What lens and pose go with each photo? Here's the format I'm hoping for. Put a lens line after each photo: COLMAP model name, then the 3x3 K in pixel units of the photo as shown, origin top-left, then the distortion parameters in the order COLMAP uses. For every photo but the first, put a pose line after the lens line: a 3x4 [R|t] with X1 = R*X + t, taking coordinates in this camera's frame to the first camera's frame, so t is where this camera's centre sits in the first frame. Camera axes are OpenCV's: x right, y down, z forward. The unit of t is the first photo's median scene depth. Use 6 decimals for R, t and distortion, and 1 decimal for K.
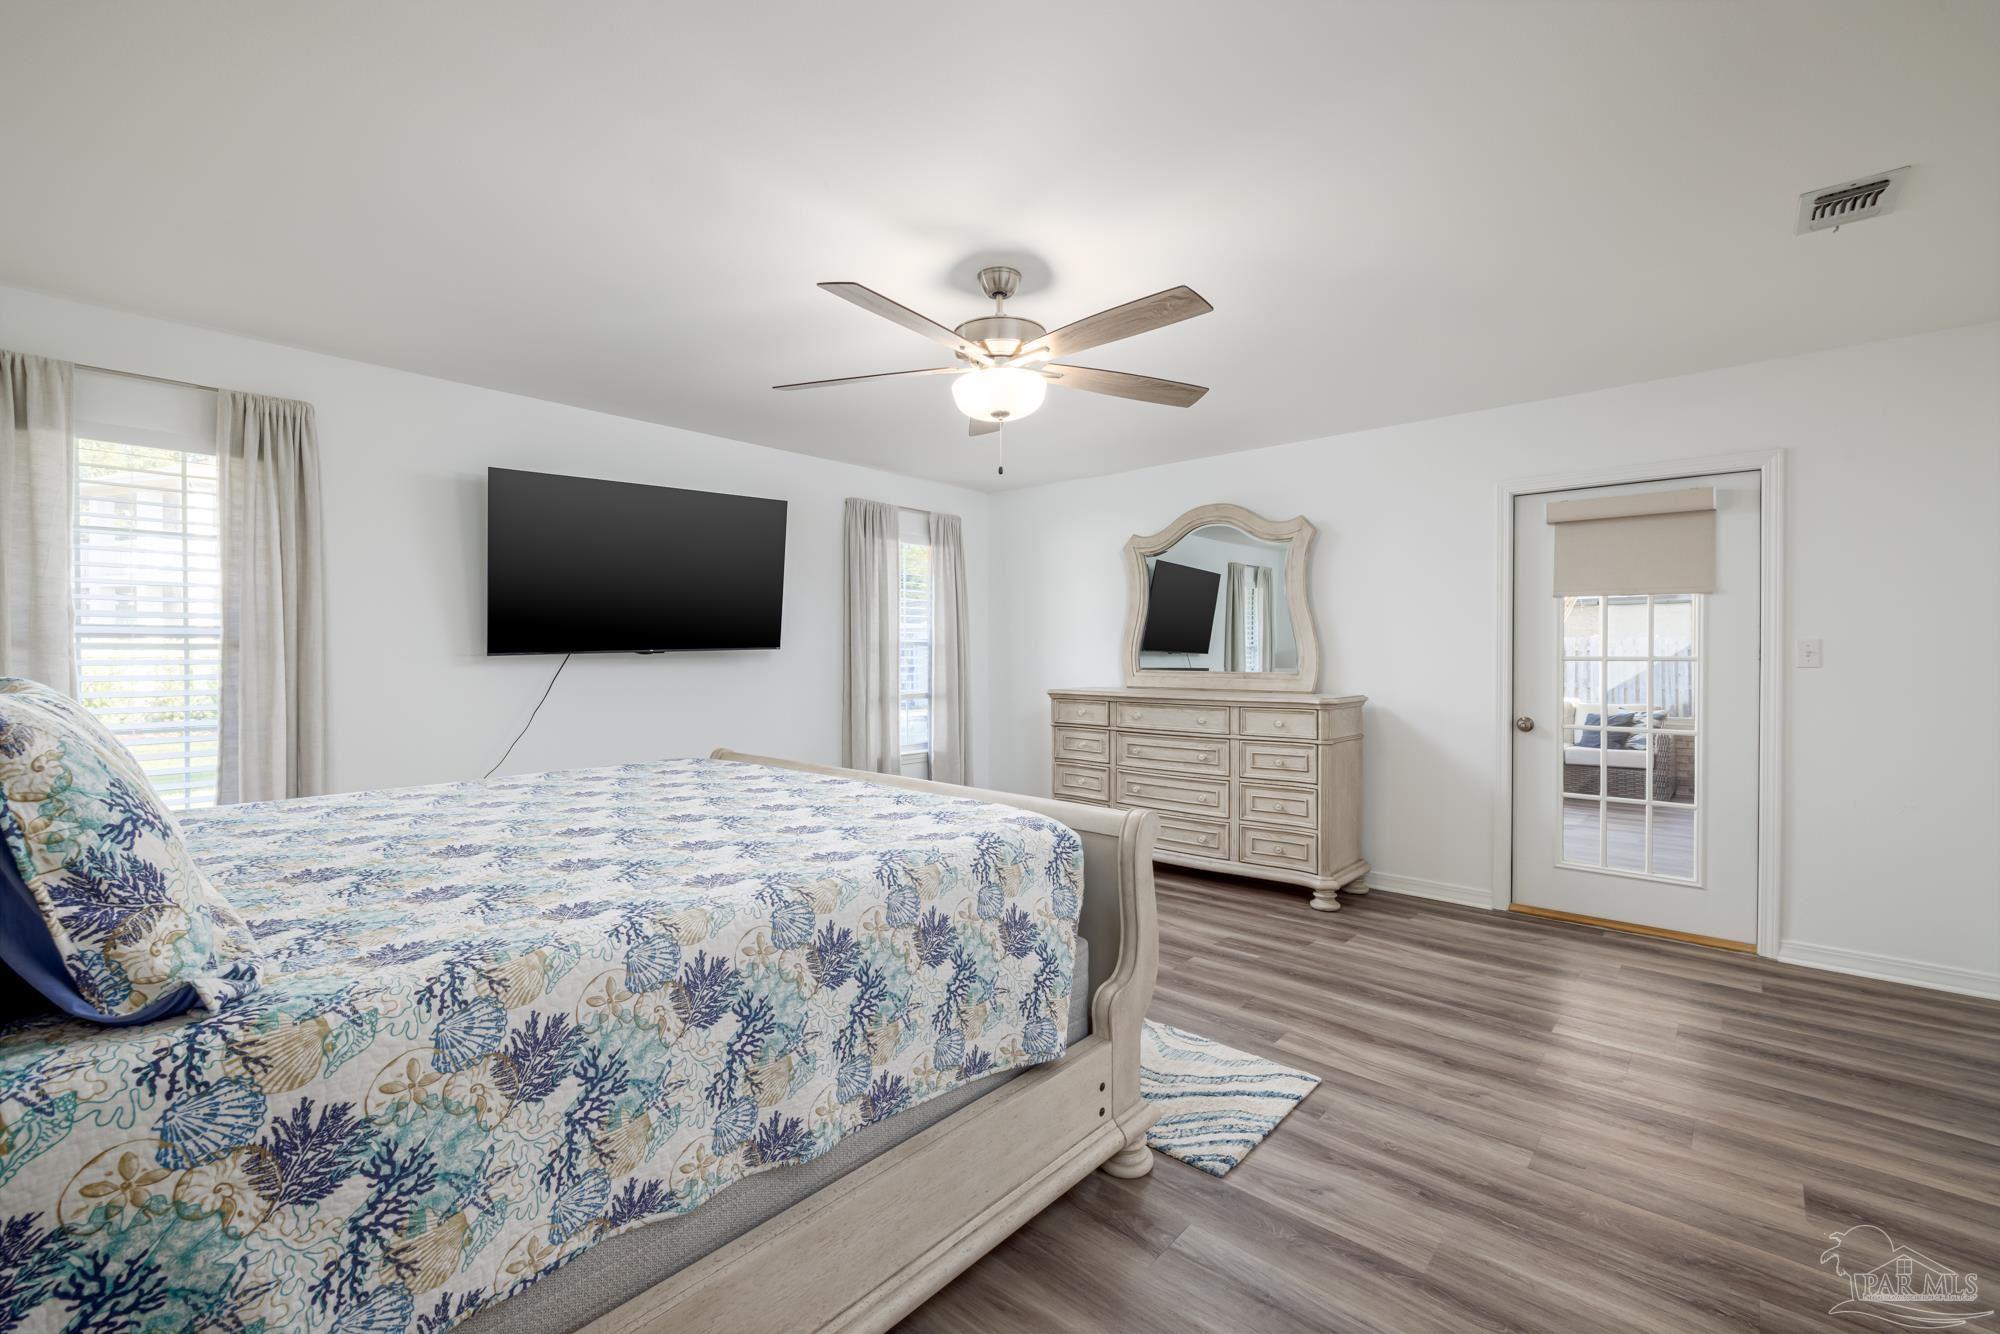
lens RADIAL K [[845.6, 0, 997.7], [0, 845.6, 657.5], [0, 0, 1]] dist [-0.000091, 0.000098]
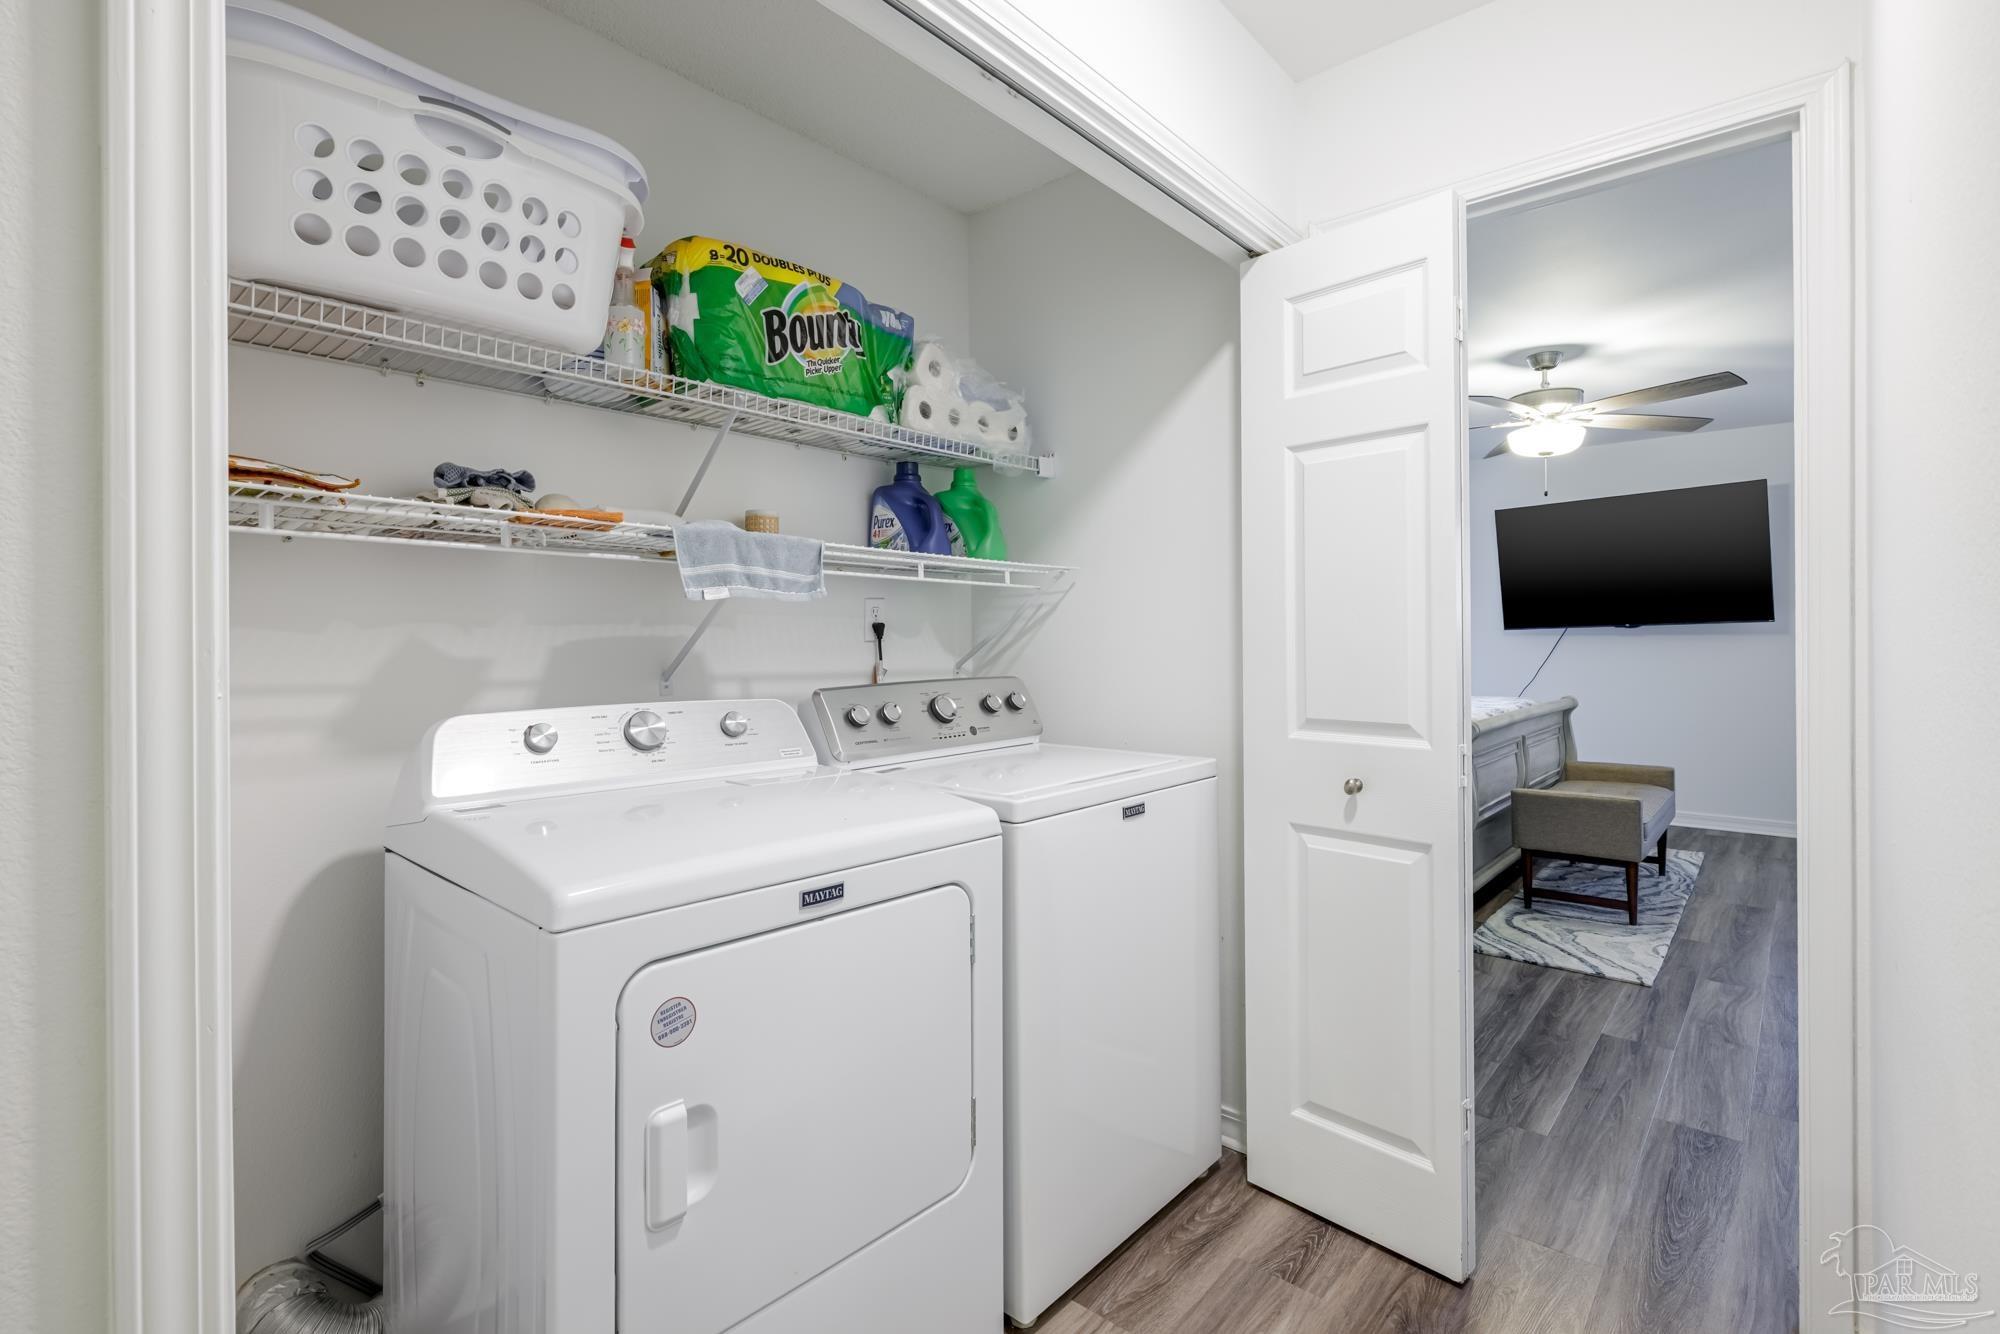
lens RADIAL K [[937.7, 0, 1003.4], [0, 937.7, 634.0], [0, 0, 1]] dist [-0.002429, -0.000524]
pose [[0.016239, -0.002482, -0.999865, 2.228149], [-0.001653, 0.999995, -0.002509, 0.024771], [0.999867, 0.001694, 0.016235, 0.110969]]
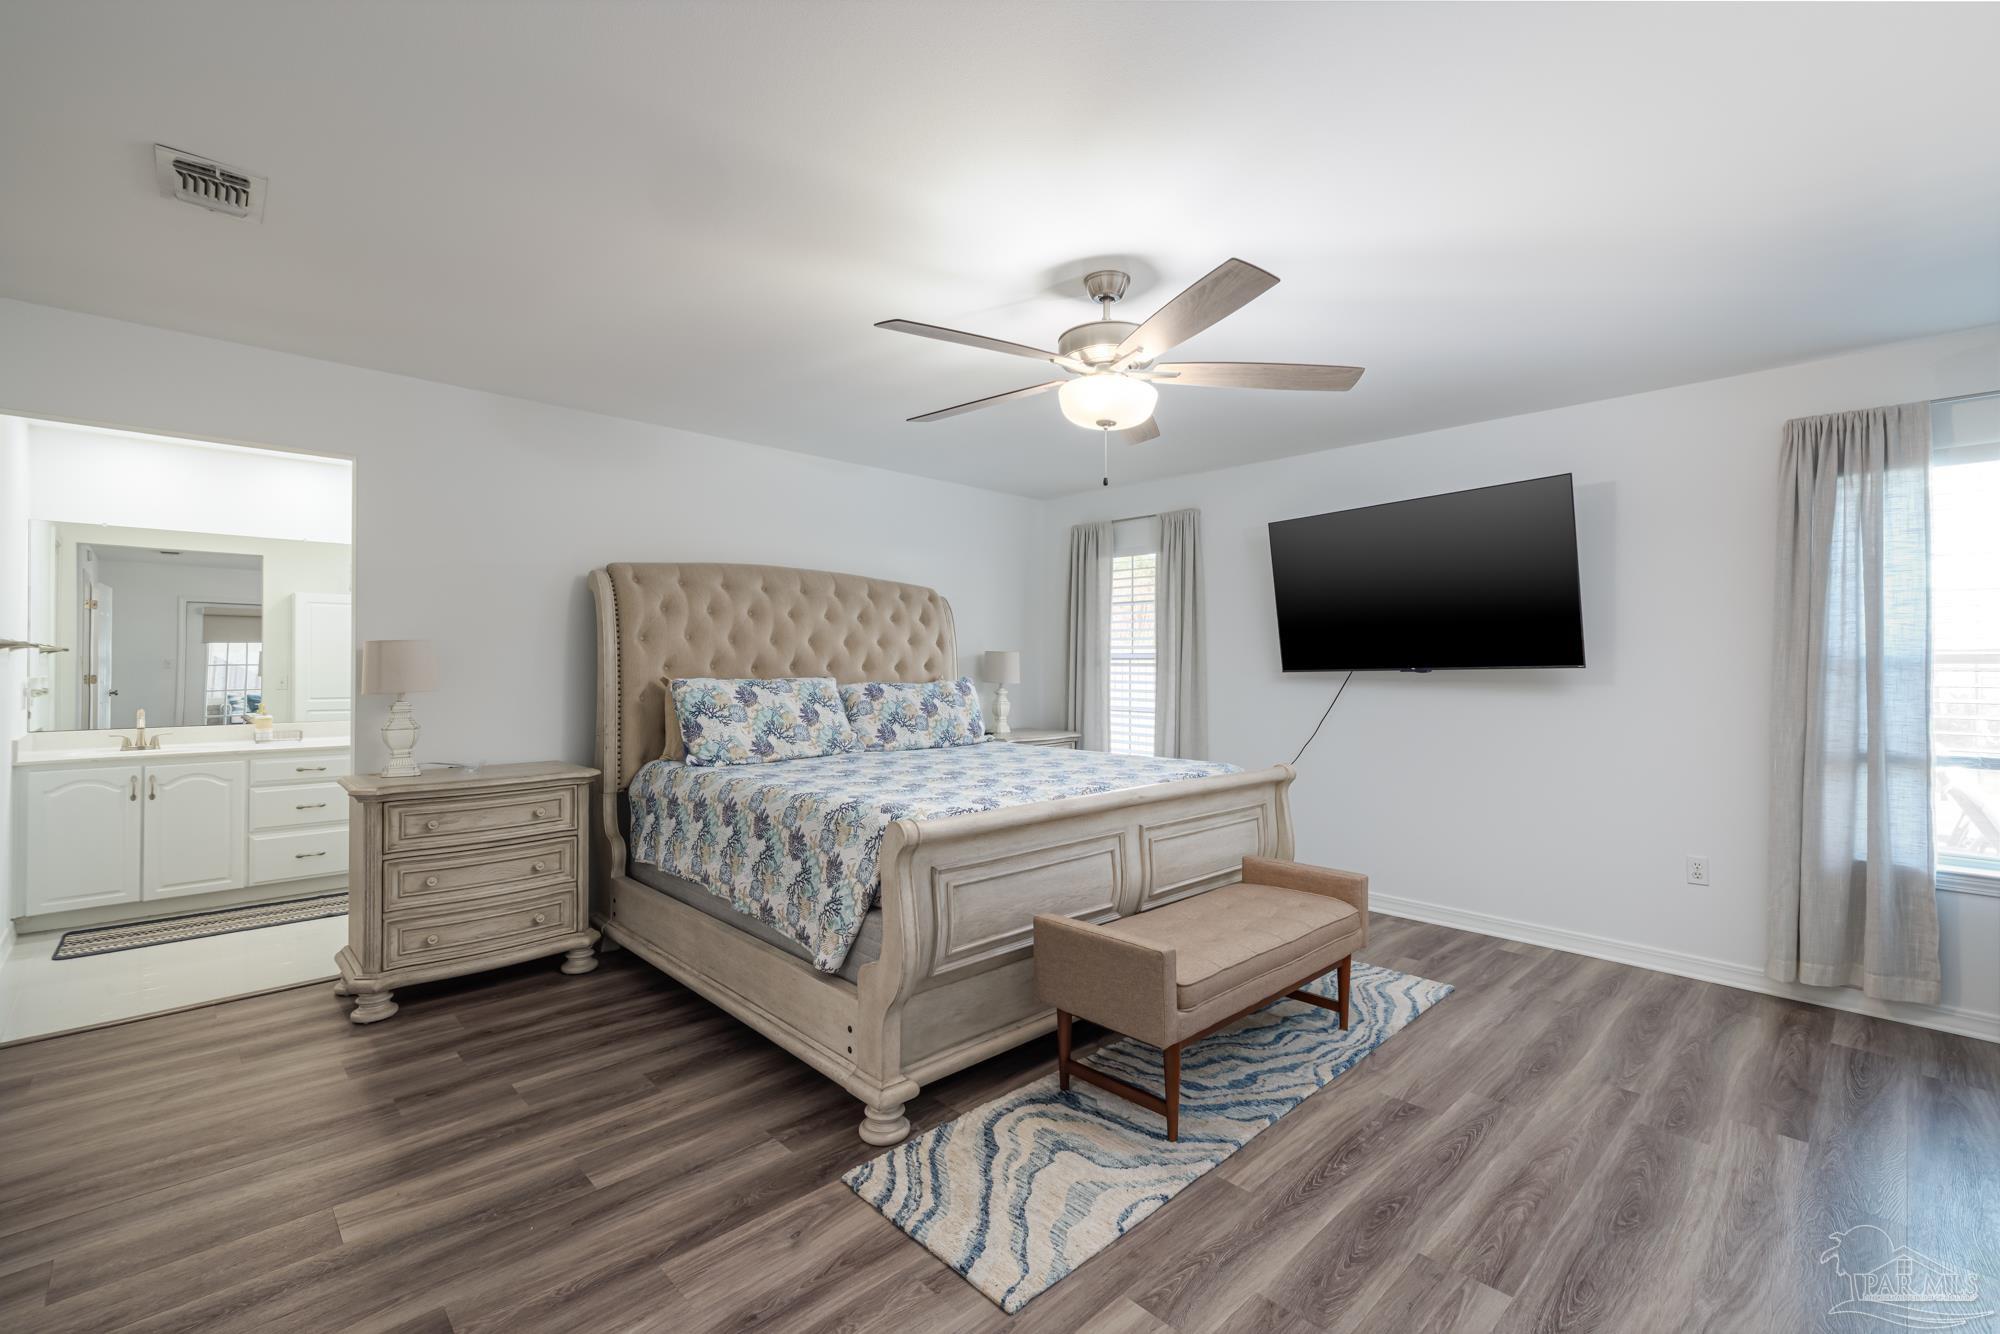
lens RADIAL K [[867.0, 0, 999.5], [0, 867.0, 665.2], [0, 0, 1]] dist [0.001007, 0.000028]
pose [[-0.079275, 0.000808, -0.996852, 1.430742], [-0.011595, 0.999931, 0.001732, -0.018293], [0.996785, 0.011696, -0.079260, 1.391169]]
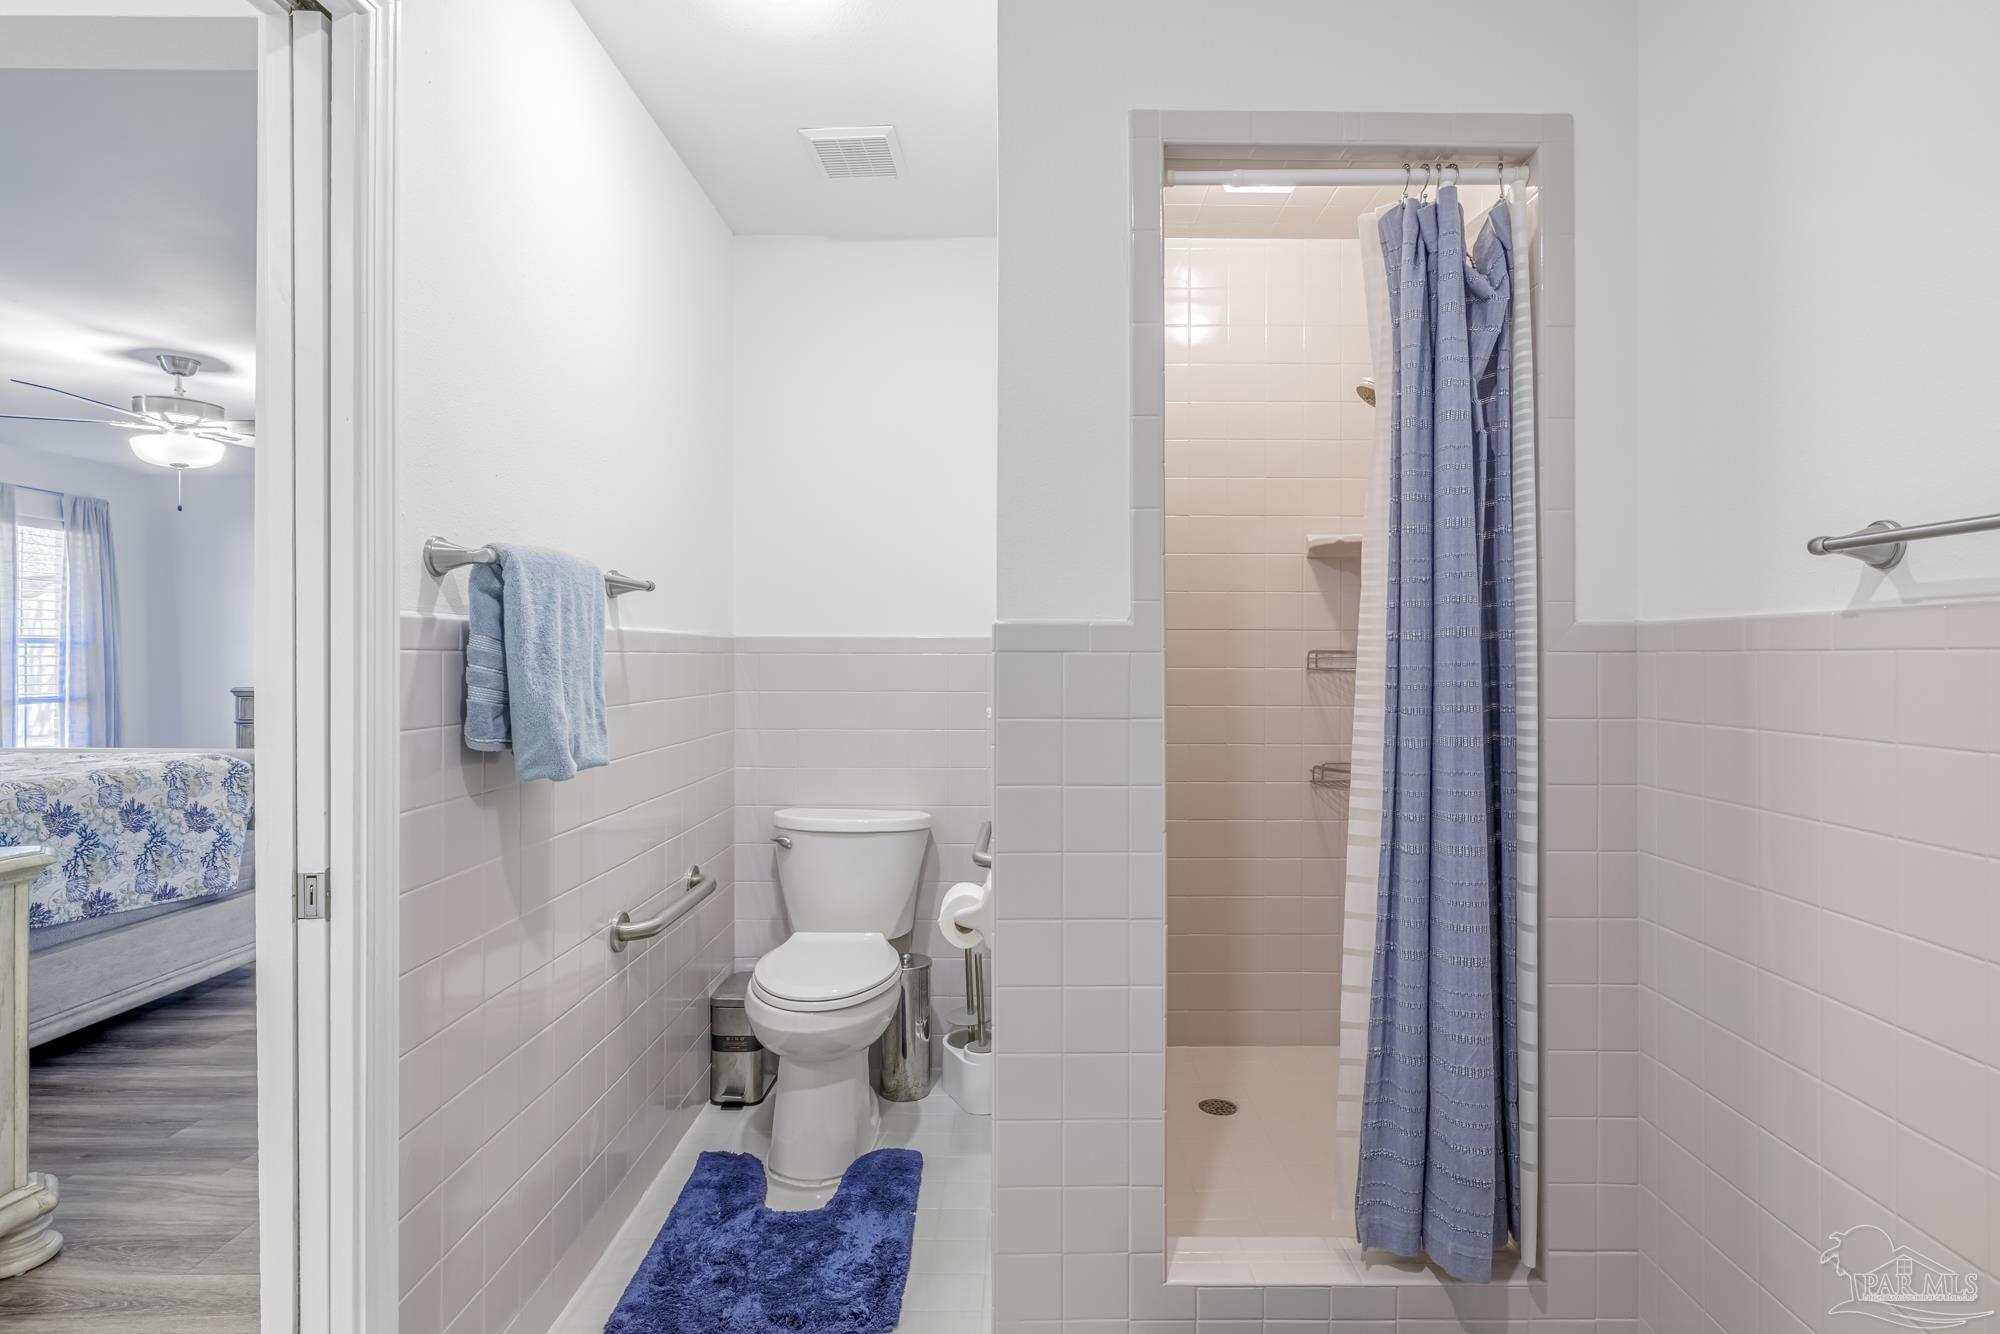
lens RADIAL K [[1002.5, 0, 1032.2], [0, 1002.5, 657.9], [0, 0, 1]] dist [-0.000170, 0.000387]
pose [[0.747434, 0.001318, 0.664335, -0.060013], [0.003598, 0.999975, -0.006031, 0.036789], [-0.664326, 0.006898, 0.747411, -1.503176]]
